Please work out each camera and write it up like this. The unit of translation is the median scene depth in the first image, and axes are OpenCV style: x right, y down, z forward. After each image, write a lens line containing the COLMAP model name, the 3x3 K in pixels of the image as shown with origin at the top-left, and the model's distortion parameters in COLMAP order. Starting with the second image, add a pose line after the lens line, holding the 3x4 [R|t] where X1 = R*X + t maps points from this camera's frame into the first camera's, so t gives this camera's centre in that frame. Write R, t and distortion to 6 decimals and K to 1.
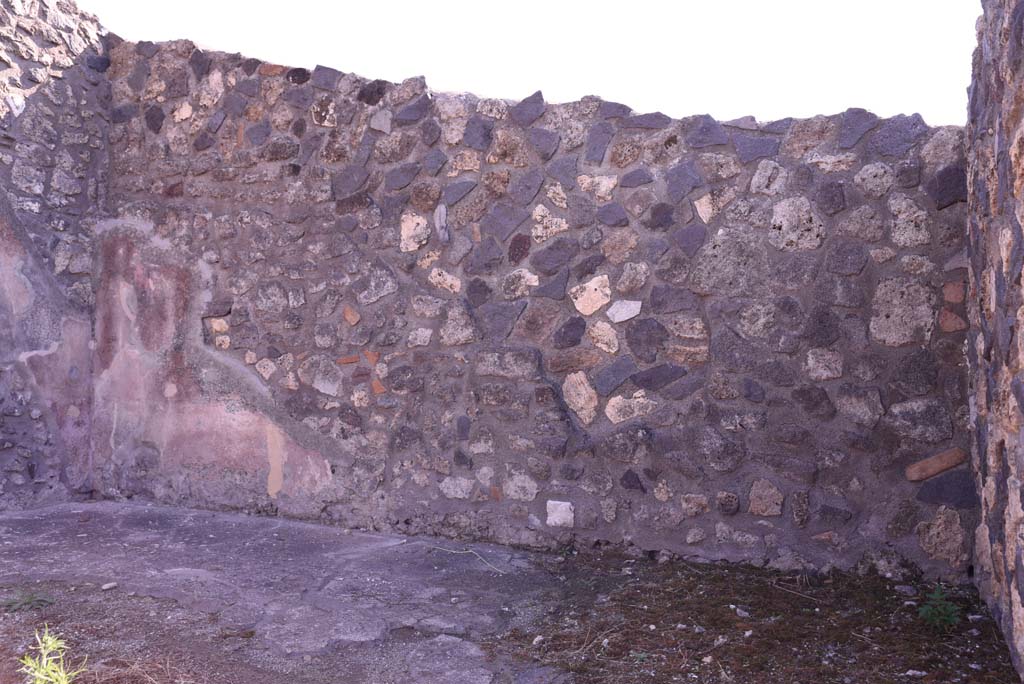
lens RADIAL K [[804.2, 0, 507.1], [0, 804.2, 348.9], [0, 0, 1]] dist [-0.094061, 0.098421]
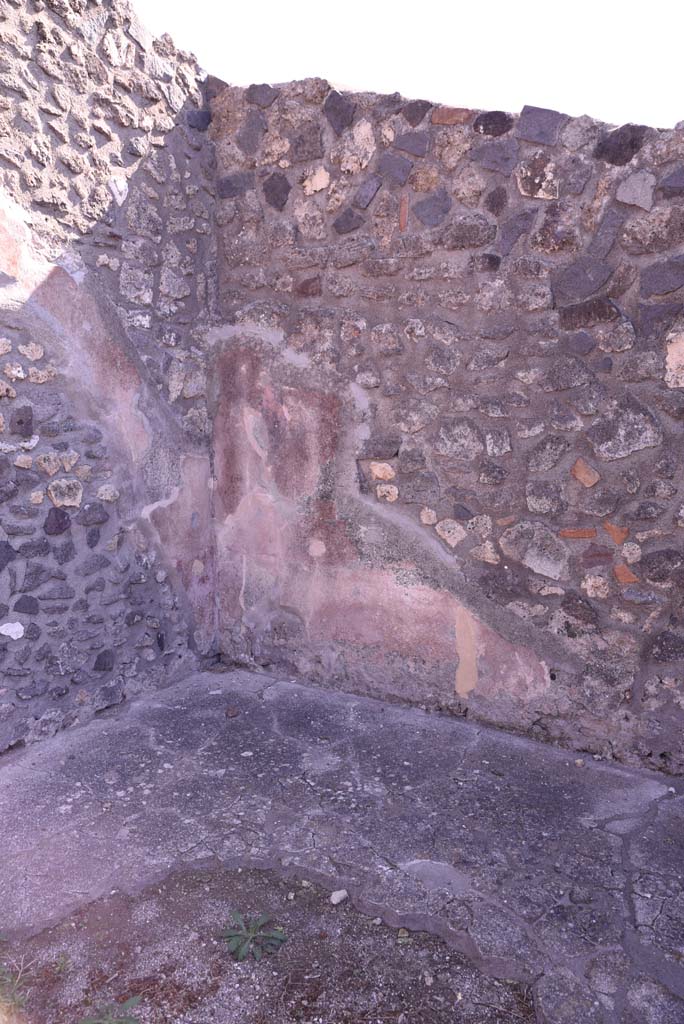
lens RADIAL K [[804.2, 0, 328.7], [0, 804.2, 506.6], [0, 0, 1]] dist [-0.094061, 0.098421]
pose [[0.979064, 0.015727, -0.202946, -0.250487], [0.019434, 0.985235, 0.170104, -0.127316], [0.202625, -0.170486, 0.964302, 0.229652]]
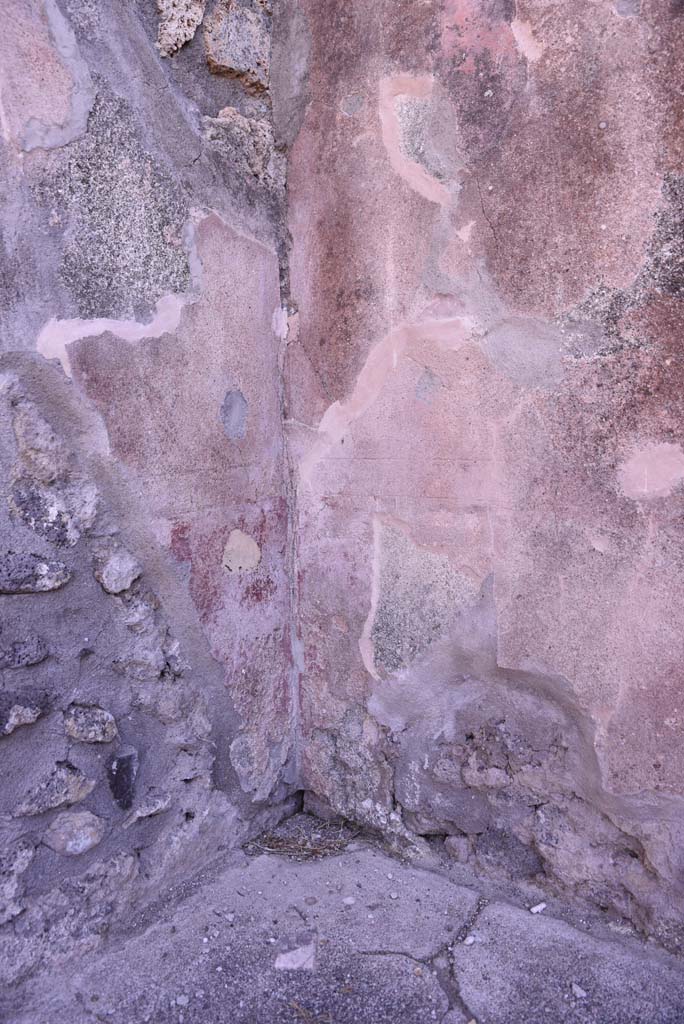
lens RADIAL K [[692.3, 0, 334.5], [0, 692.3, 508.8], [0, 0, 1]] dist [-0.132513, 0.091874]
pose [[0.963832, -0.004292, -0.266477, -0.462699], [0.032992, 0.994101, 0.103320, 0.040402], [0.264462, -0.108374, 0.958288, 0.791631]]
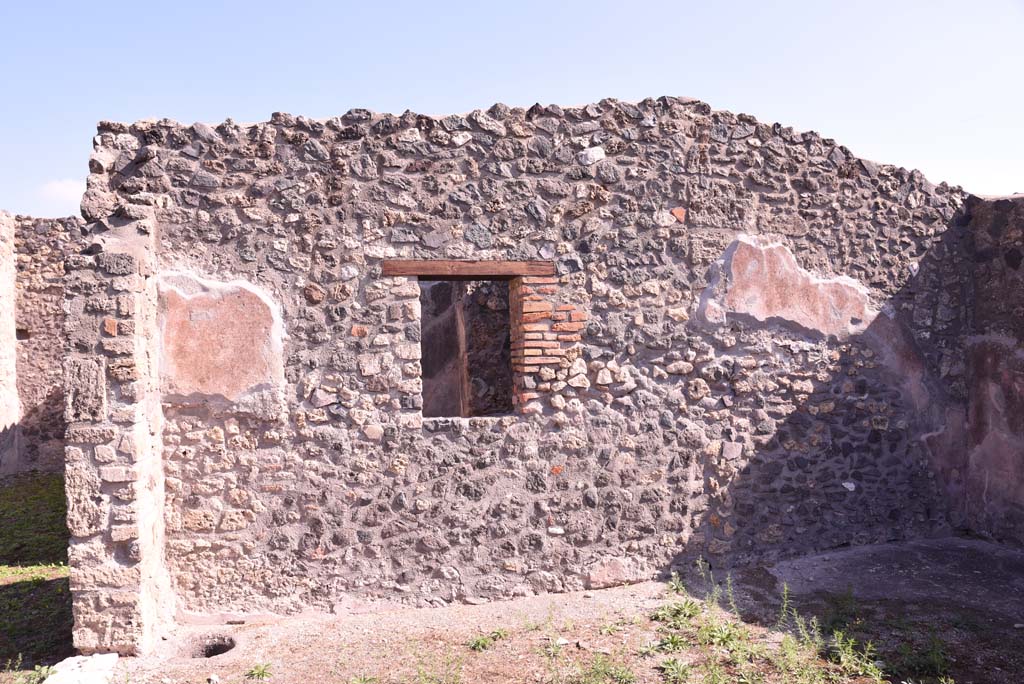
lens RADIAL K [[692.3, 0, 512.0], [0, 692.3, 351.2], [0, 0, 1]] dist [-0.132513, 0.091874]
pose [[0.552356, -0.009838, -0.833550, 0.011516], [0.027770, 0.999593, 0.006604, -0.176805], [0.833146, -0.026796, 0.552404, -0.337359]]
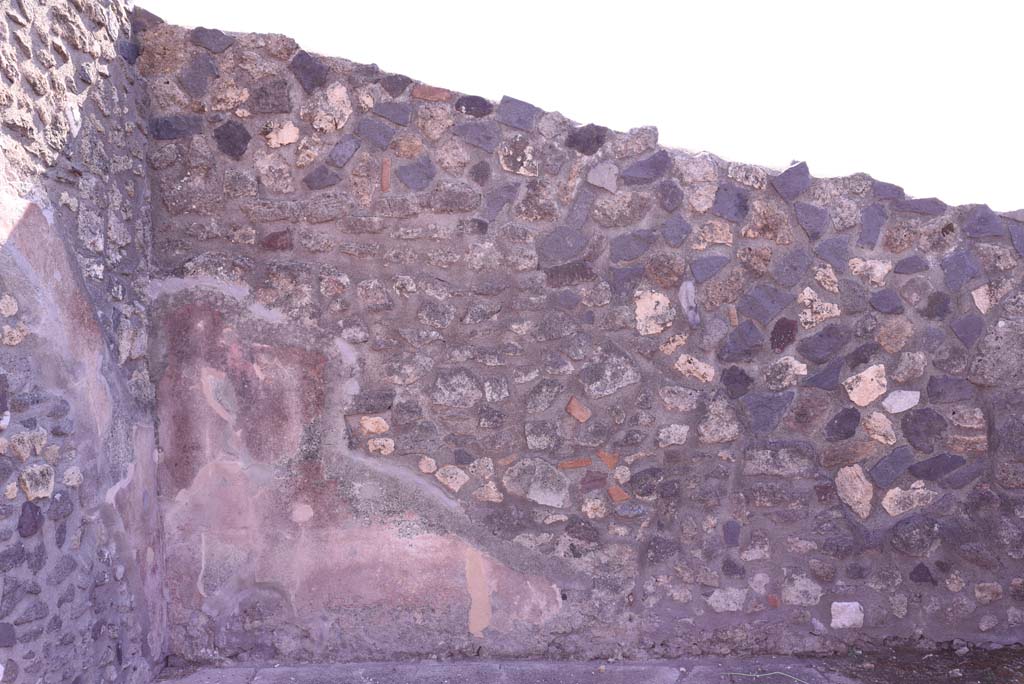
lens RADIAL K [[804.2, 0, 502.8], [0, 804.2, 348.2], [0, 0, 1]] dist [-0.094061, 0.098421]
pose [[0.925436, -0.041267, 0.376651, -0.529213], [0.025046, 0.998540, 0.047865, -0.135757], [-0.378076, -0.034862, 0.925118, 0.235654]]
